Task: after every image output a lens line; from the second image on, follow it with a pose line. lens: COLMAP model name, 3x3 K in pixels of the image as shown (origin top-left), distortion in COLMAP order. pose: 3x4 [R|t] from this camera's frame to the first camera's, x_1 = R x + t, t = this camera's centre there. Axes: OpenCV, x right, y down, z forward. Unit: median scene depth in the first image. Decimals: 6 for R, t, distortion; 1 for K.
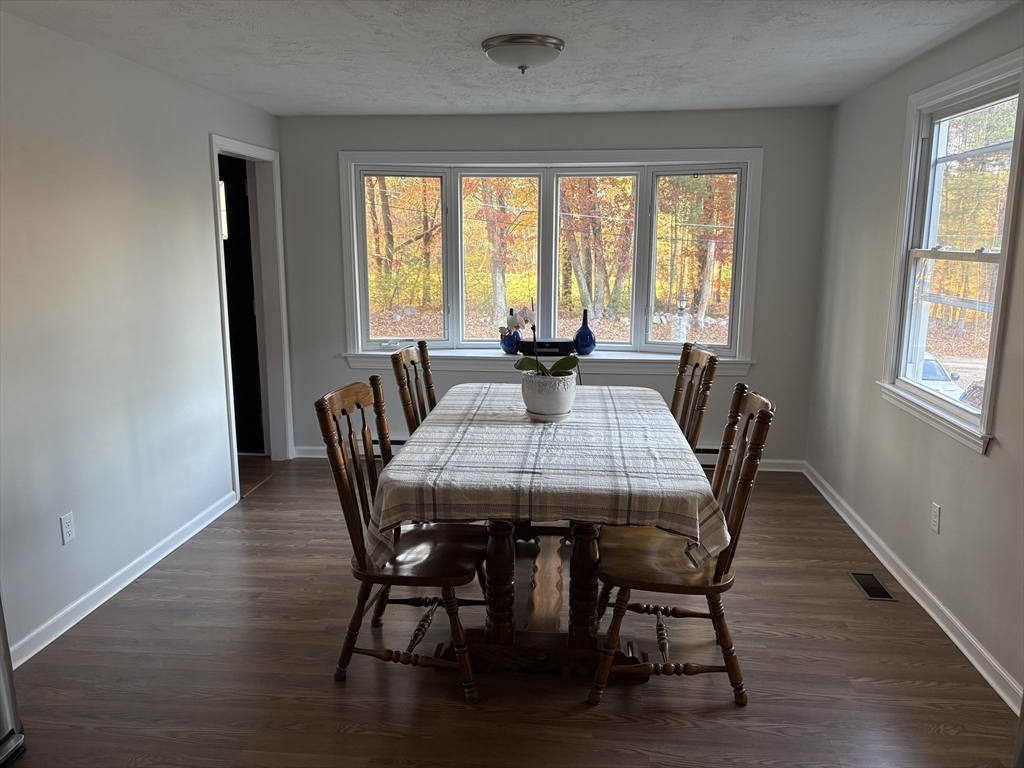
lens RADIAL K [[773.8, 0, 508.9], [0, 773.8, 387.2], [0, 0, 1]] dist [0.037041, -0.003278]
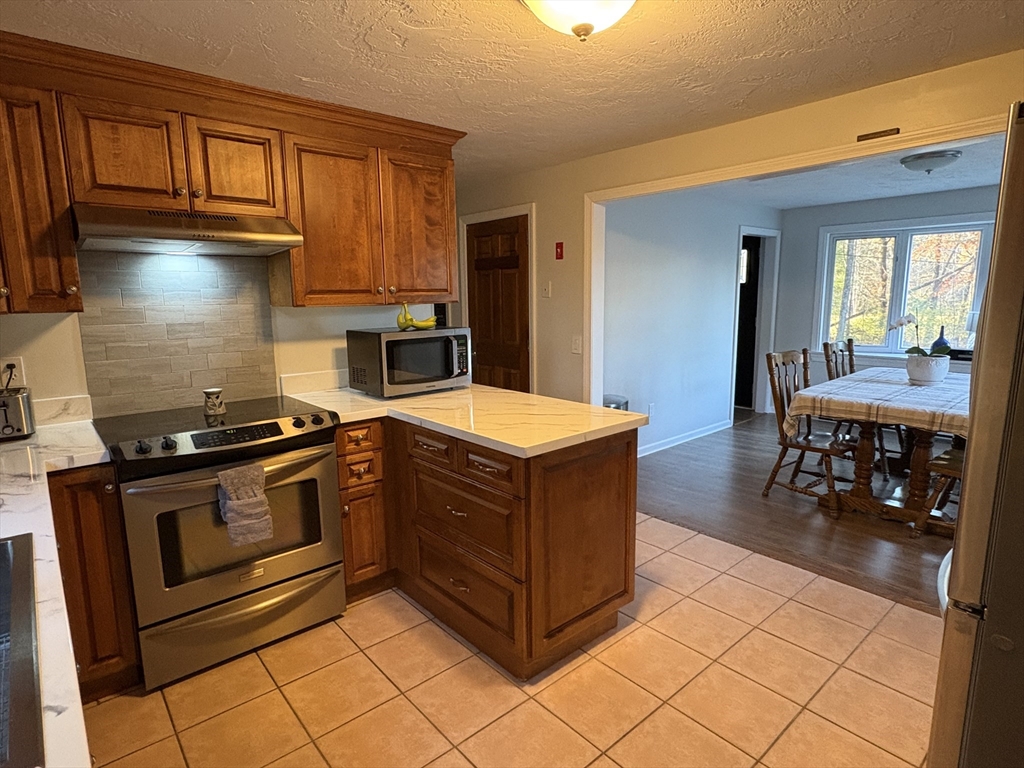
lens RADIAL K [[562.8, 0, 509.3], [0, 562.8, 383.5], [0, 0, 1]] dist [0.000253, 0.000907]
pose [[0.727548, 0.095999, -0.679307, 0.158357], [-0.112411, 0.993460, 0.020001, 0.081338], [0.676785, 0.061810, 0.733581, -0.318935]]
